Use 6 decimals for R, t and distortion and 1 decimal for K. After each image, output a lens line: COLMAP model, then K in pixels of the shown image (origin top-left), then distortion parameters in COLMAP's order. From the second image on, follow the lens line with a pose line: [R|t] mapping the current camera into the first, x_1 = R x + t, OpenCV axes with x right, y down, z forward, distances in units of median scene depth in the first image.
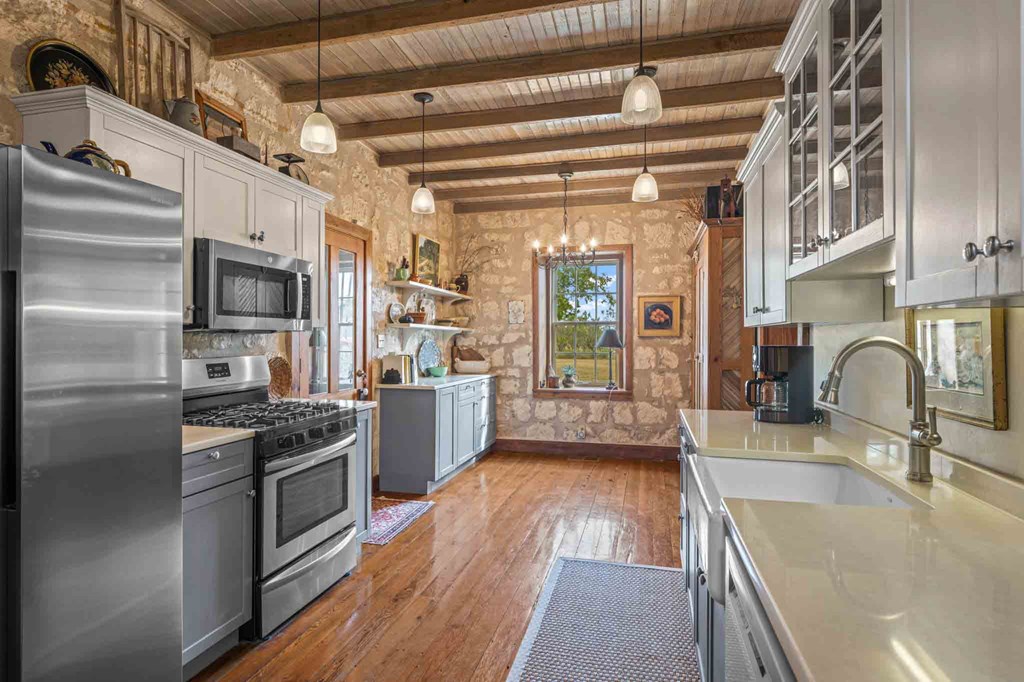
lens RADIAL K [[537.9, 0, 512.0], [0, 537.9, 341.0], [0, 0, 1]] dist [-0.000928, -0.000063]
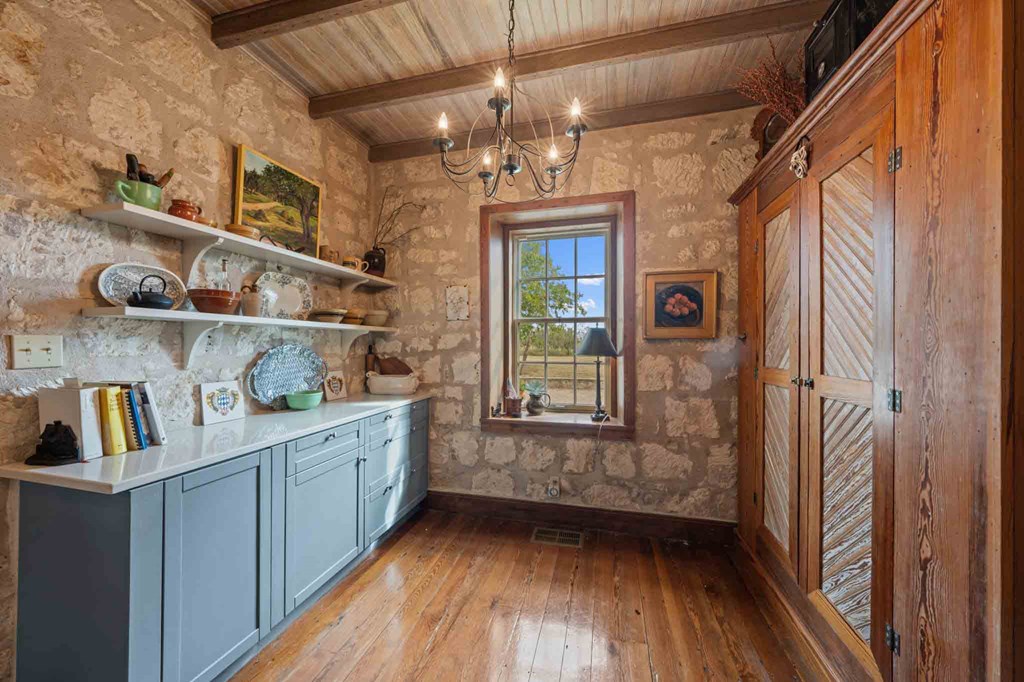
lens RADIAL K [[366.5, 0, 512.0], [0, 366.5, 341.0], [0, 0, 1]] dist [-0.014463, -0.000038]
pose [[0.999994, -0.001901, -0.002952, 0.080015], [0.001883, 0.999980, -0.005972, -0.003409], [0.002963, 0.005967, 0.999978, 0.559183]]
